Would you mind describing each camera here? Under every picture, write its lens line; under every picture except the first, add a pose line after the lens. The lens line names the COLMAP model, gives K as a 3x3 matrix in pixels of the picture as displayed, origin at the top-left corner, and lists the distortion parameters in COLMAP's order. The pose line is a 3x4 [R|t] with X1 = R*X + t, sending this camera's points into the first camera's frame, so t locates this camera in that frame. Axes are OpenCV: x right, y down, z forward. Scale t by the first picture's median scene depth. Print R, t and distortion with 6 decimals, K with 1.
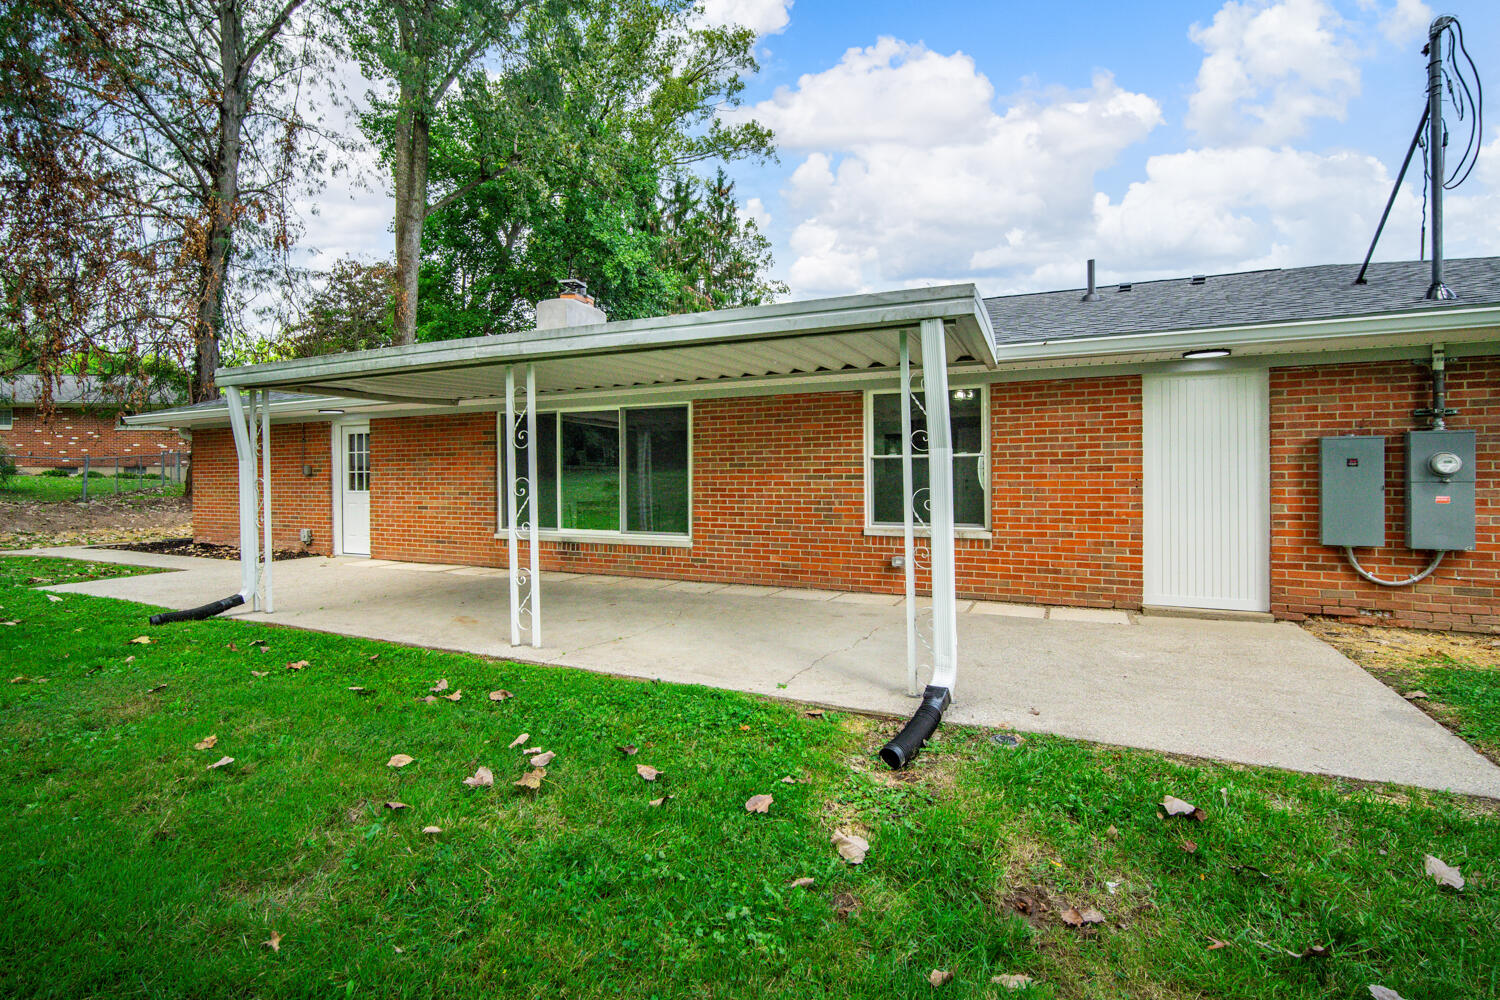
lens RADIAL K [[606.2, 0, 750.0], [0, 606.2, 500.0], [0, 0, 1]] dist [-0.007305, -0.000095]
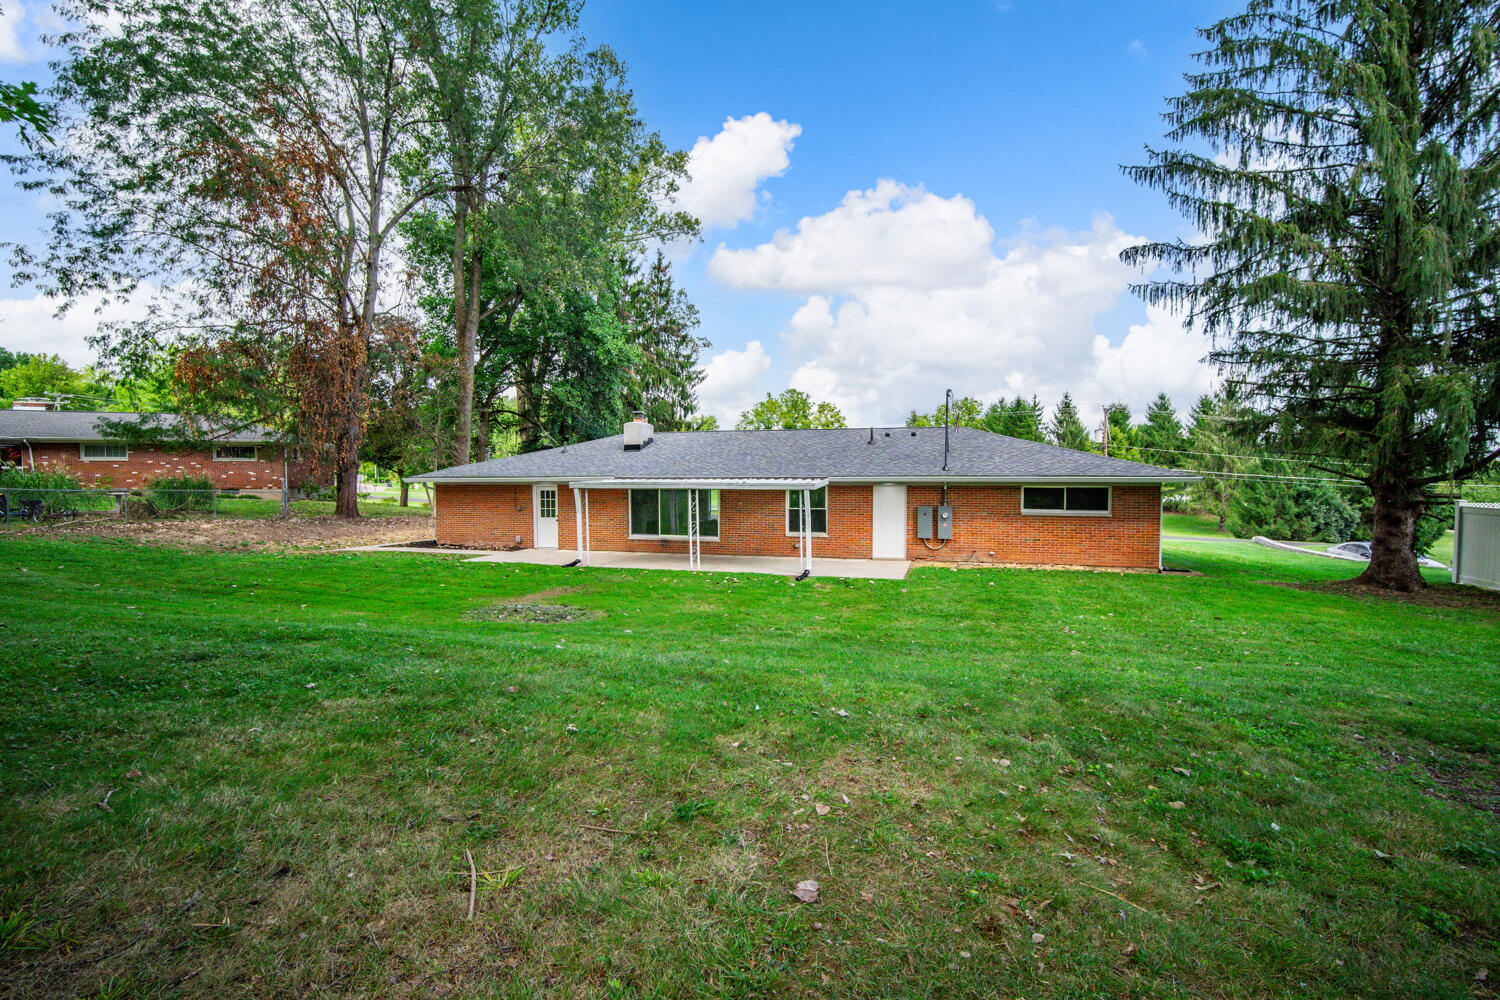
lens RADIAL K [[606.2, 0, 750.0], [0, 606.2, 500.0], [0, 0, 1]] dist [-0.007305, -0.000095]
pose [[0.985793, 0.000648, 0.167964, -0.304387], [-0.000331, 0.999998, -0.001915, -0.071662], [-0.167965, 0.001833, 0.985791, -1.182681]]
